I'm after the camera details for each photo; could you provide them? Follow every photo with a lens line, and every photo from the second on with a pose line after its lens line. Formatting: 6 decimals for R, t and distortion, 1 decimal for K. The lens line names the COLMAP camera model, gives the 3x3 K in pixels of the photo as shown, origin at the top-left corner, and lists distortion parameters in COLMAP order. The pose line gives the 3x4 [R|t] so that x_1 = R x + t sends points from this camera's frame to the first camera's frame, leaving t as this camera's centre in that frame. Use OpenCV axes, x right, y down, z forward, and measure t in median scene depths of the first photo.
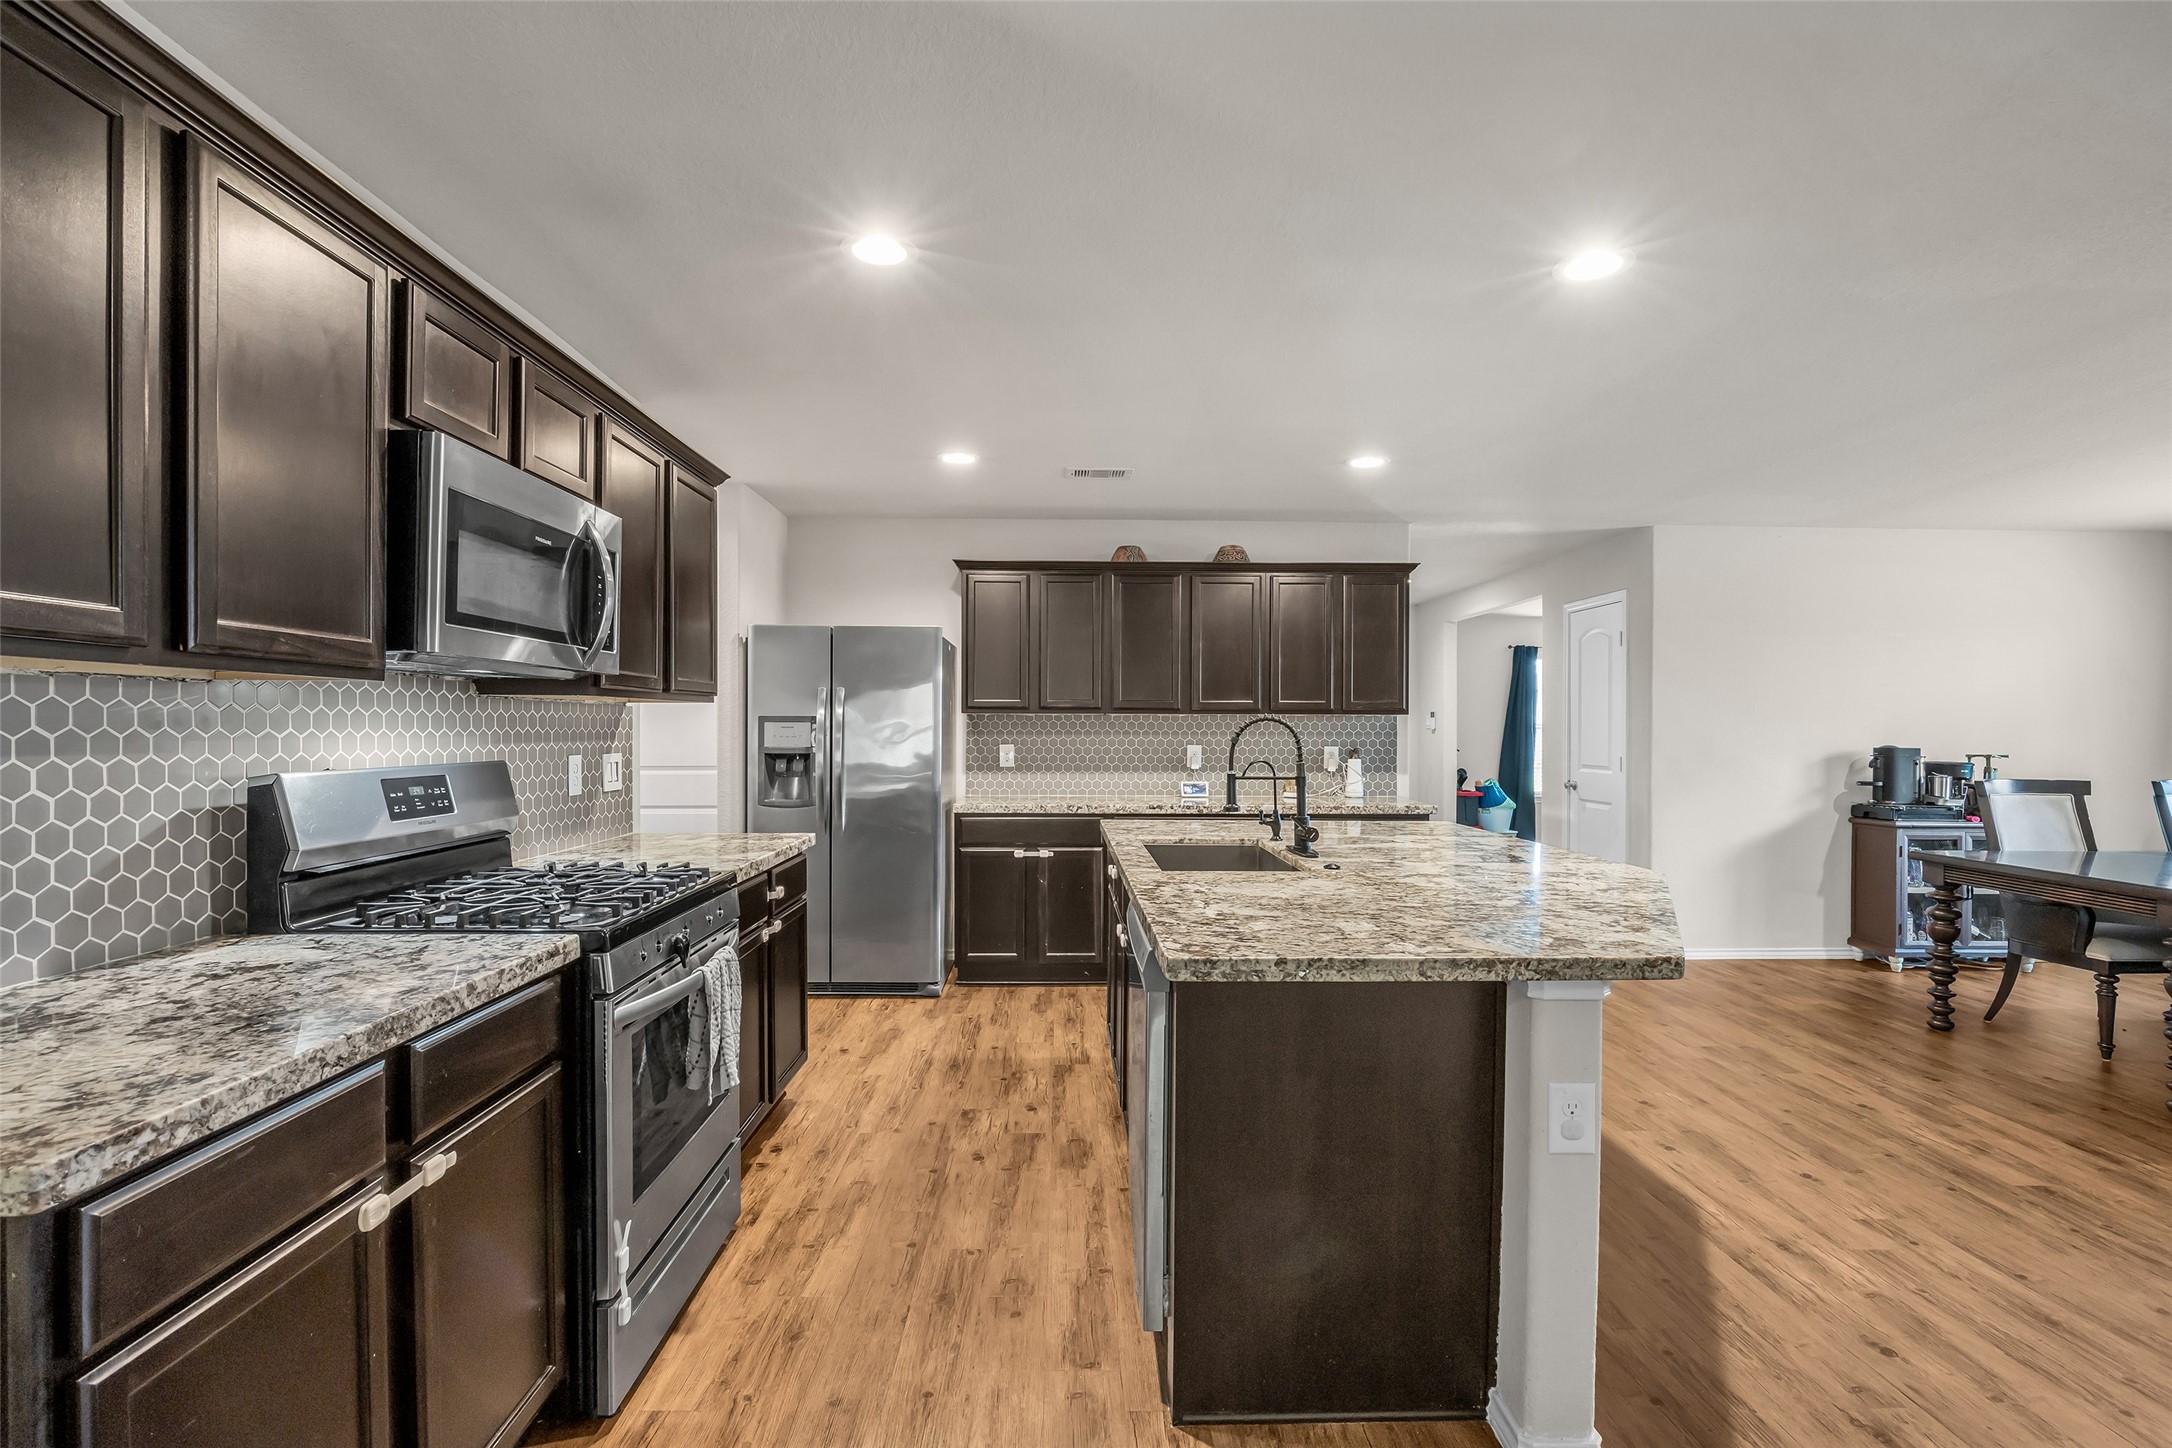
lens RADIAL K [[997.9, 0, 1089.5], [0, 997.9, 730.0], [0, 0, 1]] dist [-0.020265, 0.006411]
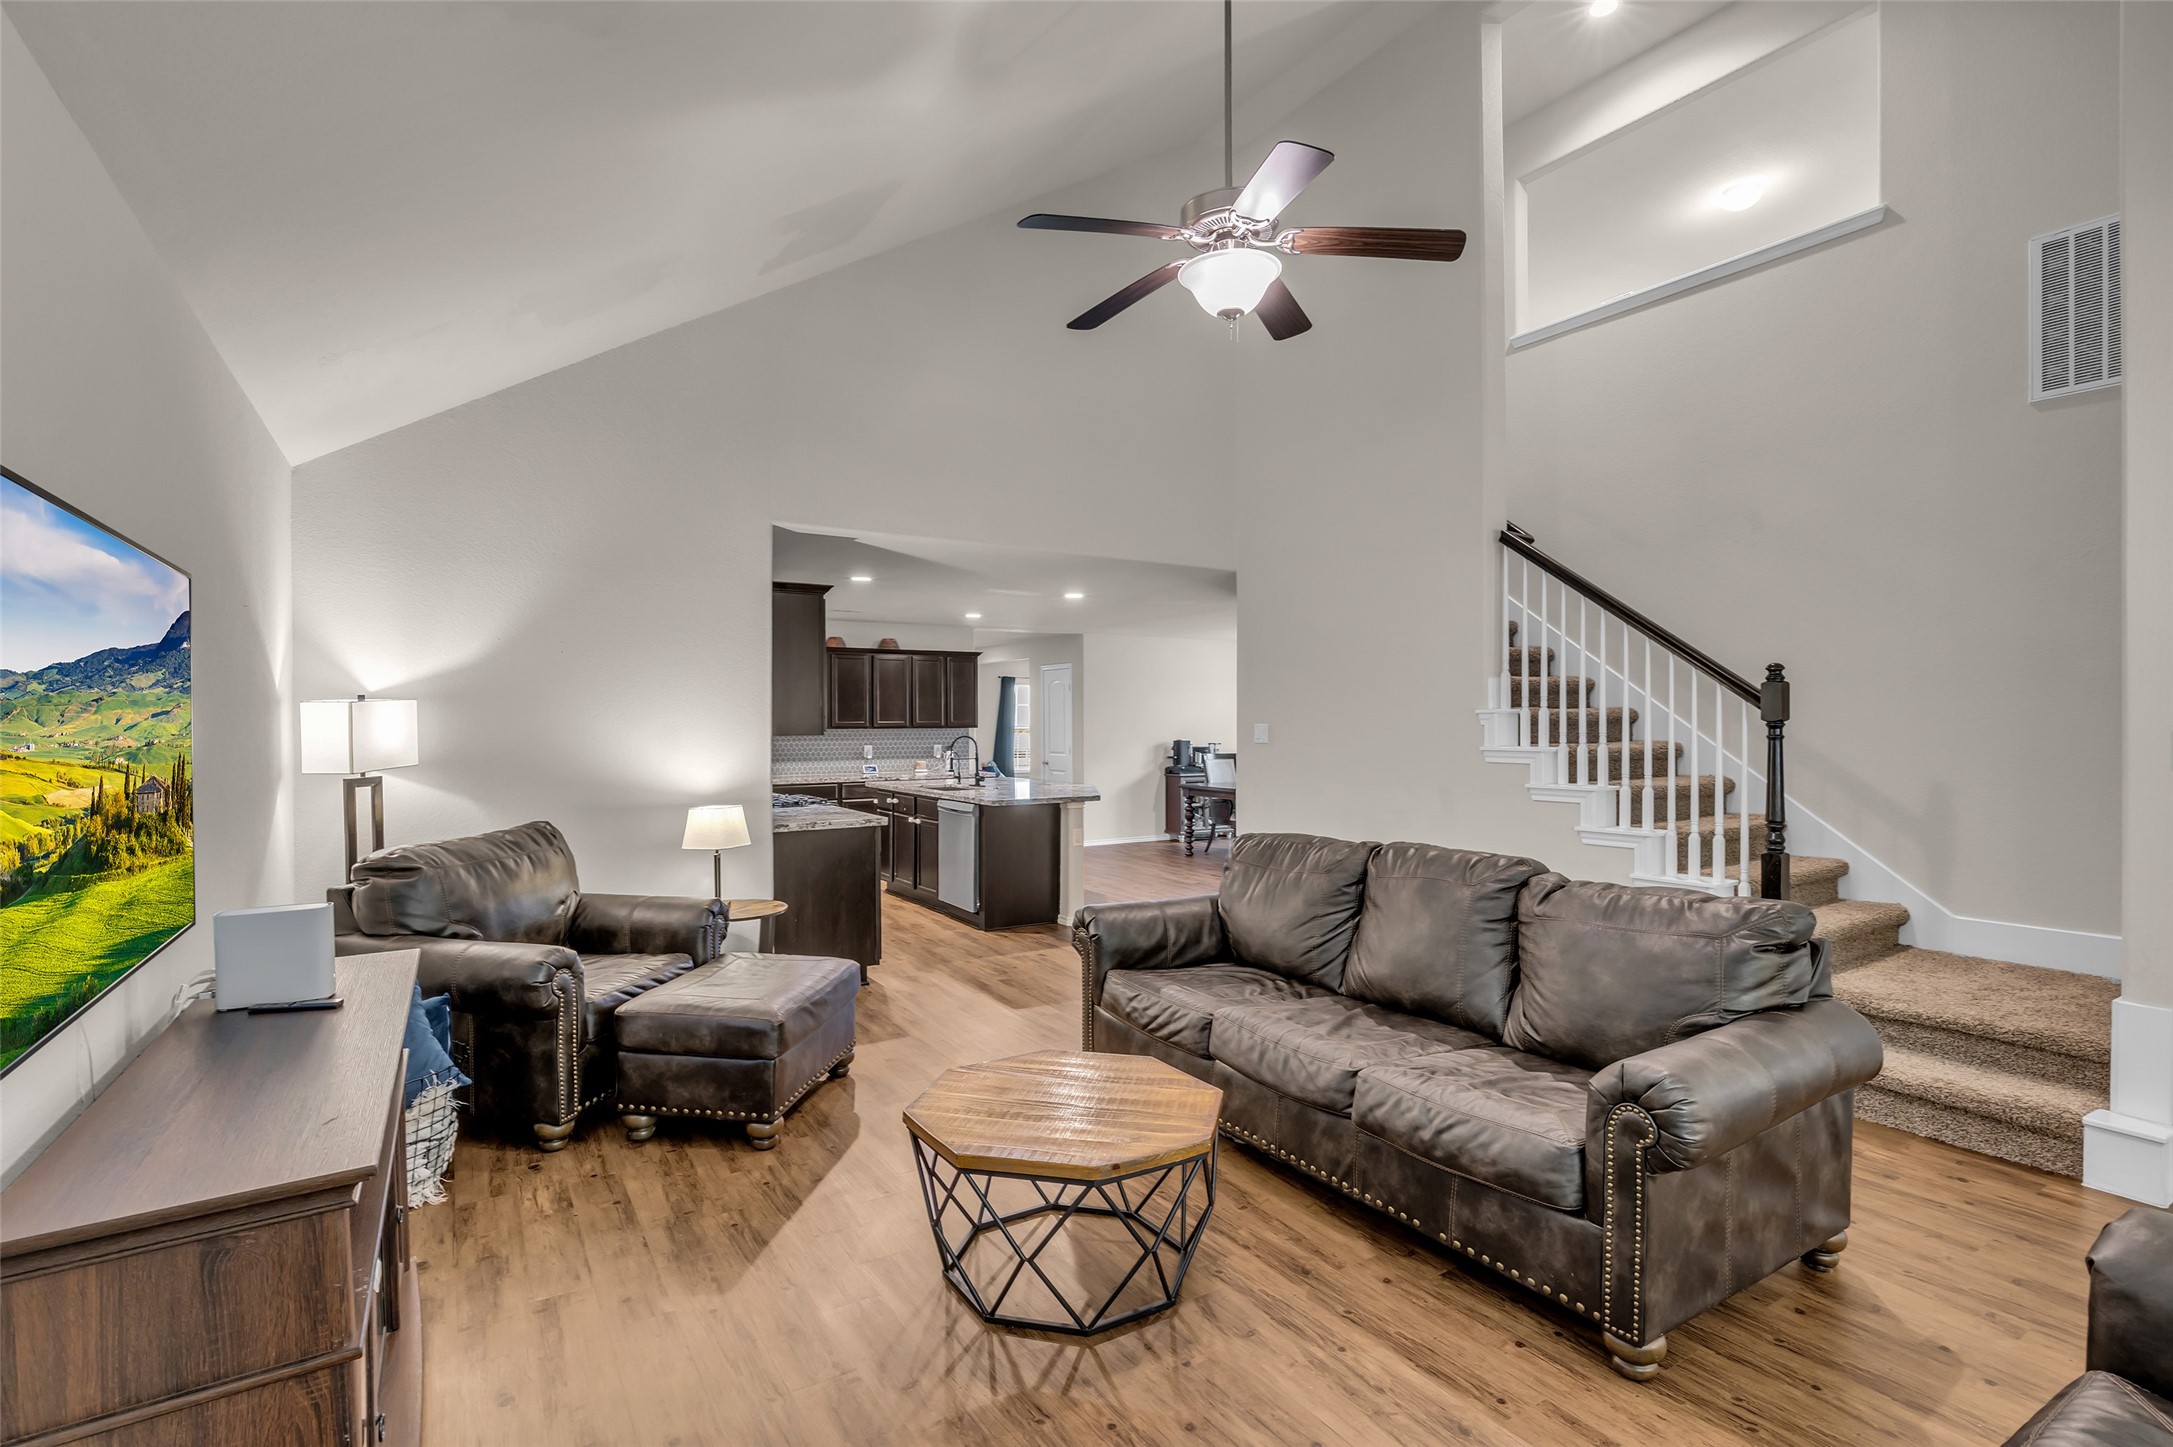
lens RADIAL K [[999.5, 0, 1081.6], [0, 999.5, 716.1], [0, 0, 1]] dist [-0.019530, 0.002657]
pose [[0.860081, -0.001943, 0.510155, -0.528518], [0.004940, 0.999978, -0.004519, -0.029263], [-0.510134, 0.006407, 0.860071, -0.833440]]
